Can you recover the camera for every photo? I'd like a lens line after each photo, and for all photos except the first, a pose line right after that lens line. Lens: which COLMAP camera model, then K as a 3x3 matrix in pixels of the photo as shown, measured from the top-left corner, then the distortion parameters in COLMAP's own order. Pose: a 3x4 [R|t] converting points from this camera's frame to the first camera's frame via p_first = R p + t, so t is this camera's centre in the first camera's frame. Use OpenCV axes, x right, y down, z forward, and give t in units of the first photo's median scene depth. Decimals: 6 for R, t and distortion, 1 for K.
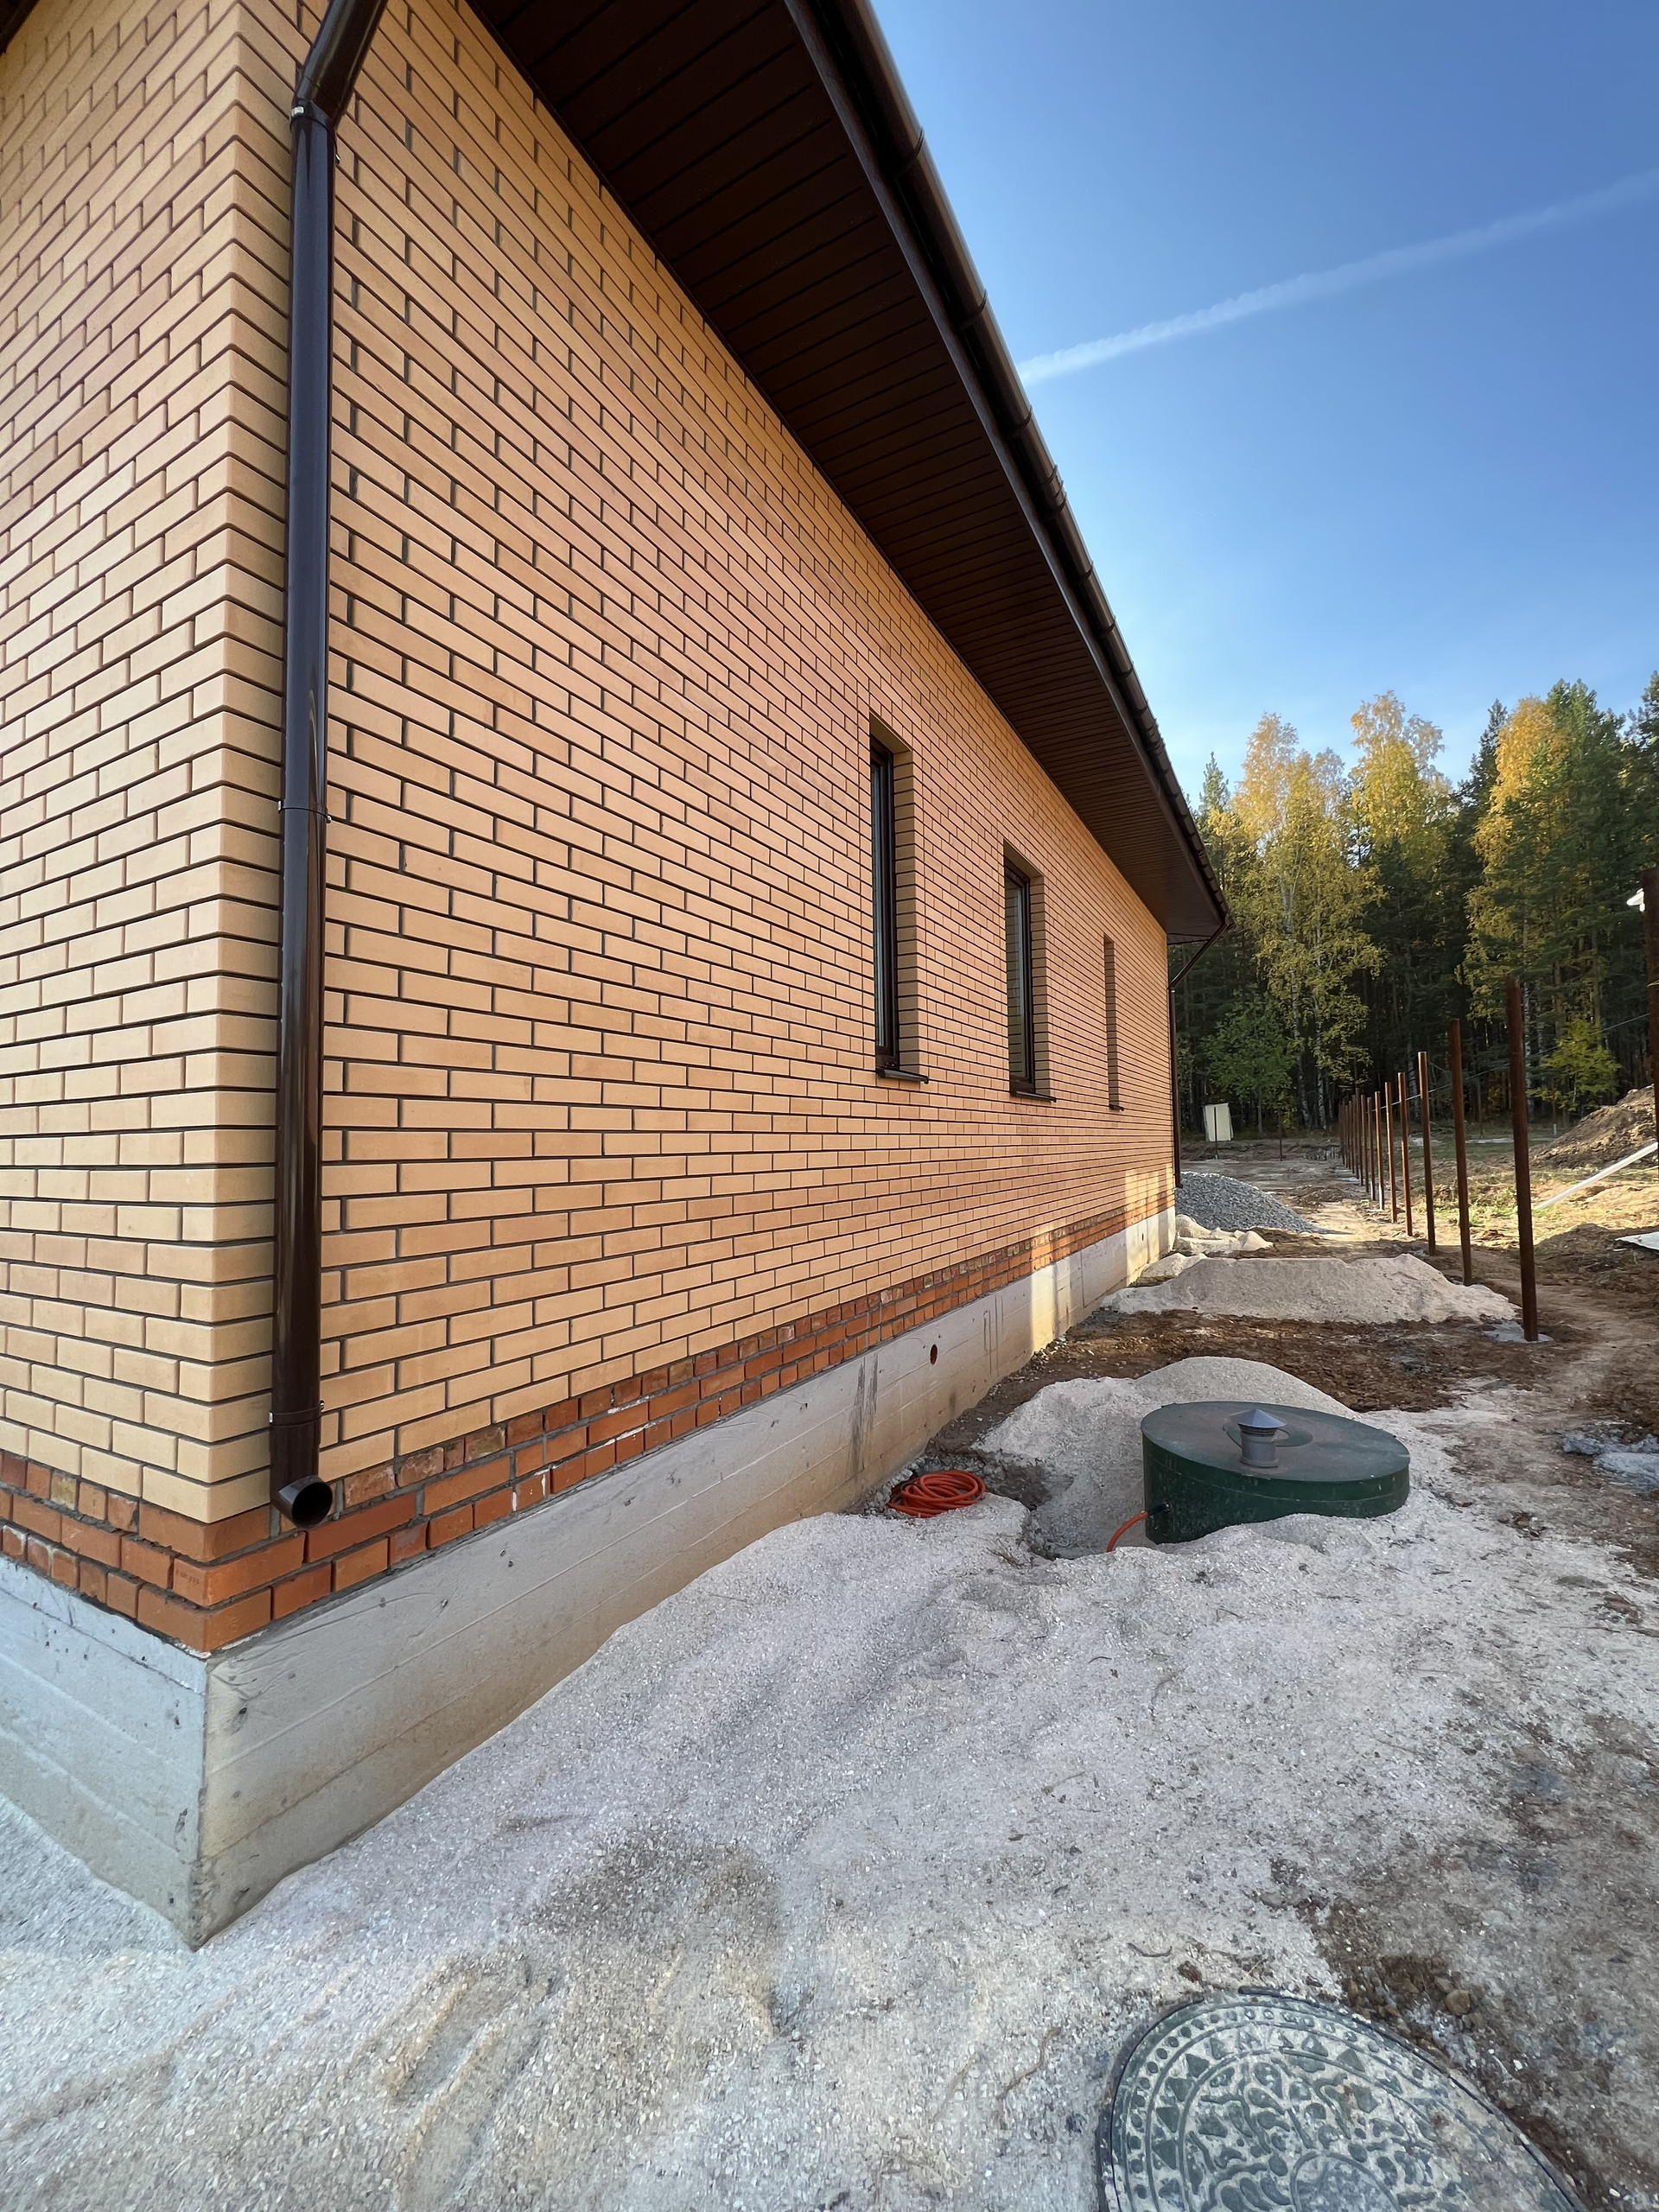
lens RADIAL K [[883.6, 0, 830.9], [0, 883.6, 1104.4], [0, 0, 1]] dist [-0.000912, 0.000341]
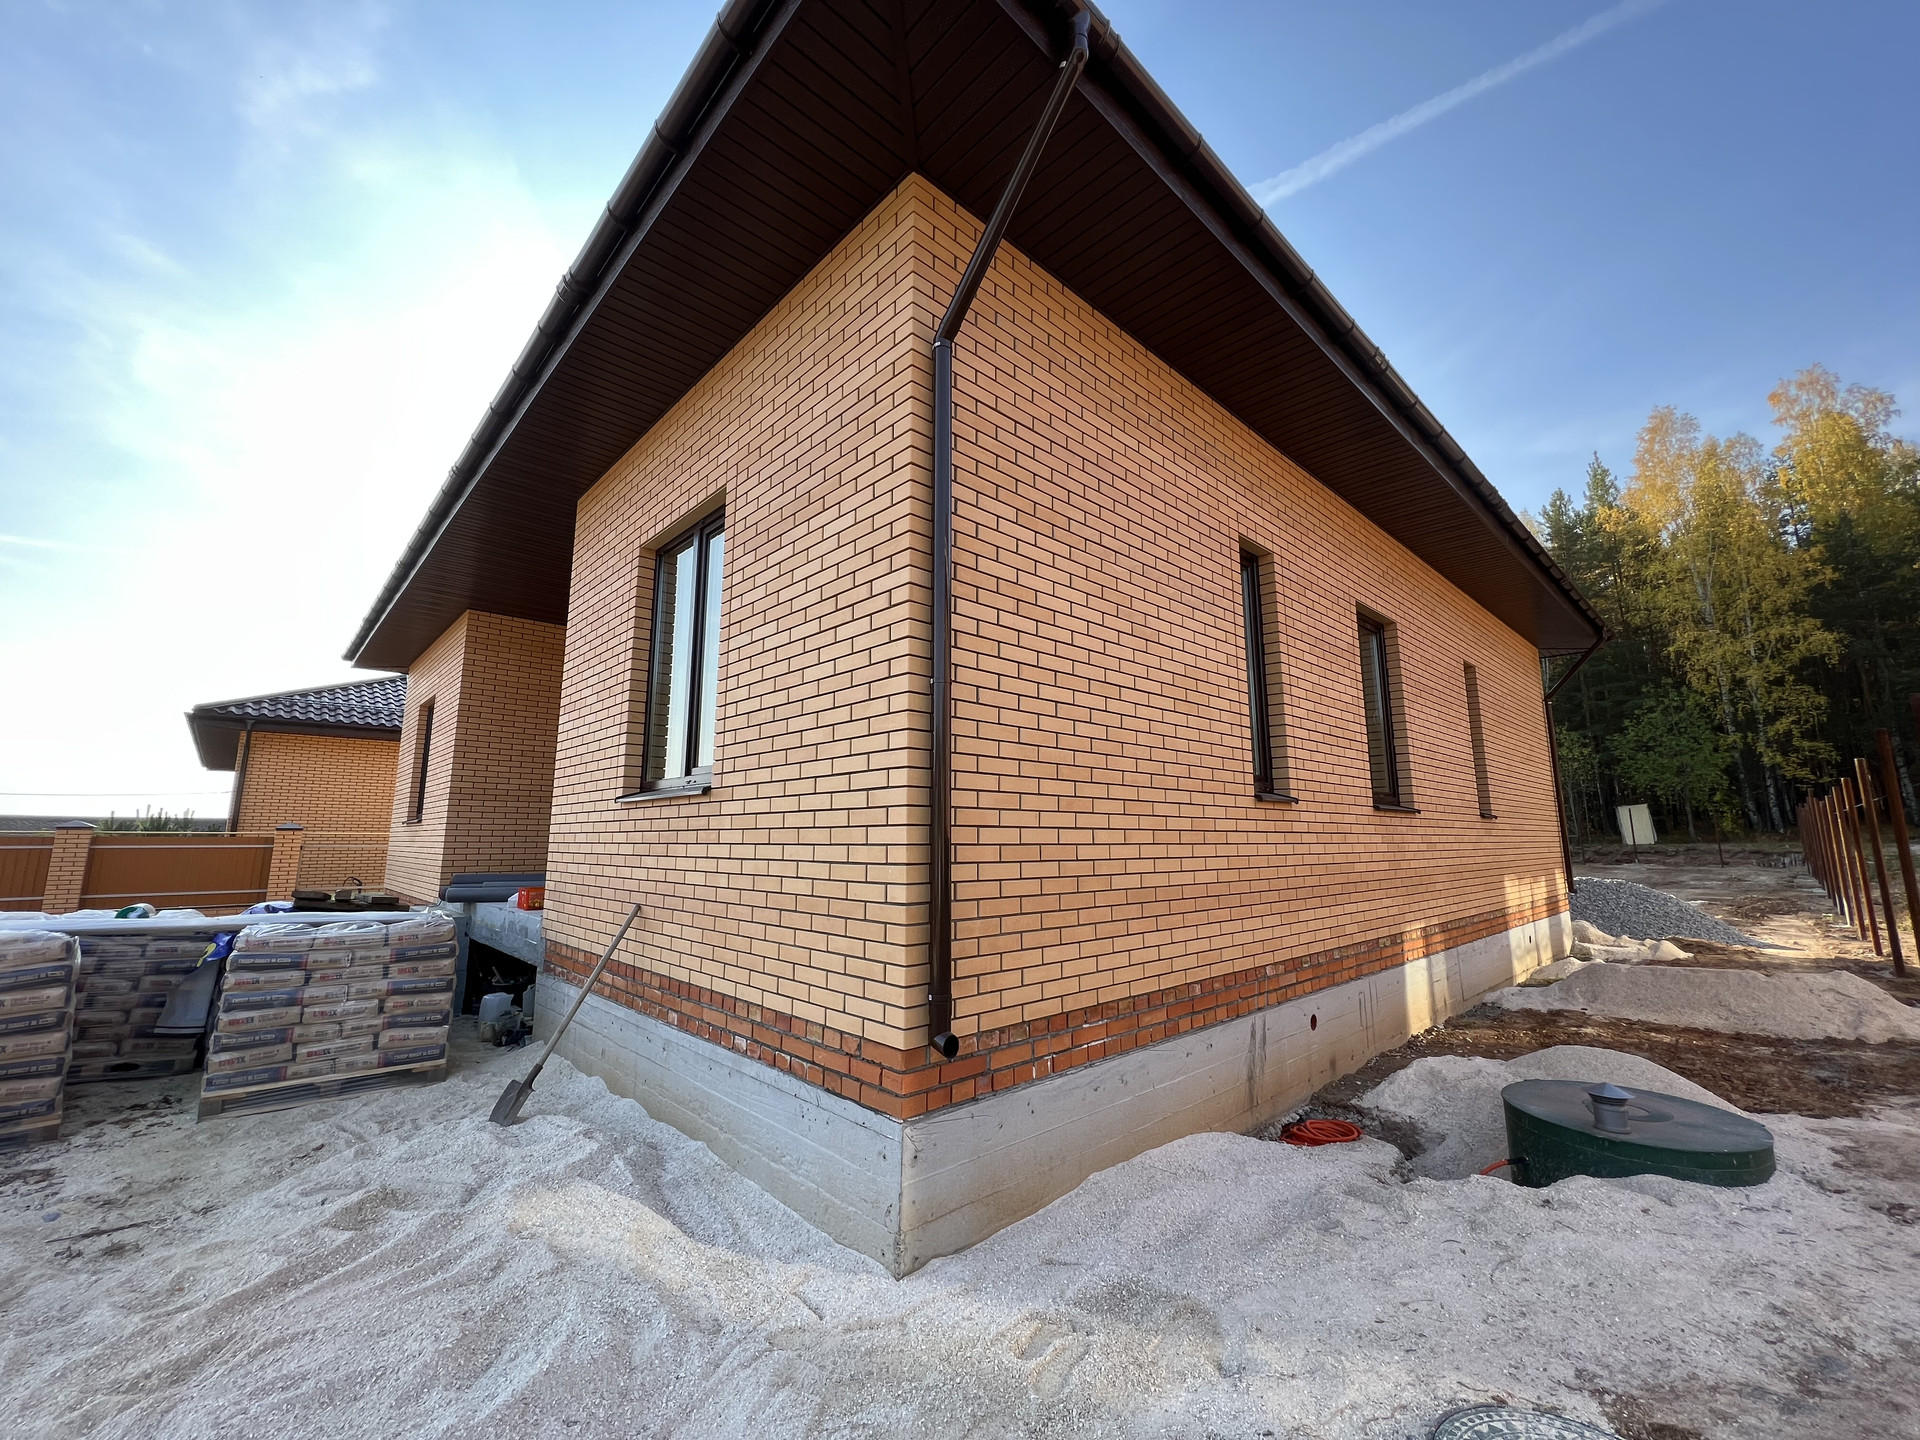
lens RADIAL K [[766.9, 0, 953.2], [0, 766.9, 717.4], [0, 0, 1]] dist [-0.000912, 0.000341]
pose [[0.950252, -0.033828, -0.309641, -0.029990], [-0.000682, 0.993857, -0.110671, -0.041930], [0.311483, 0.105376, 0.944391, -0.386701]]
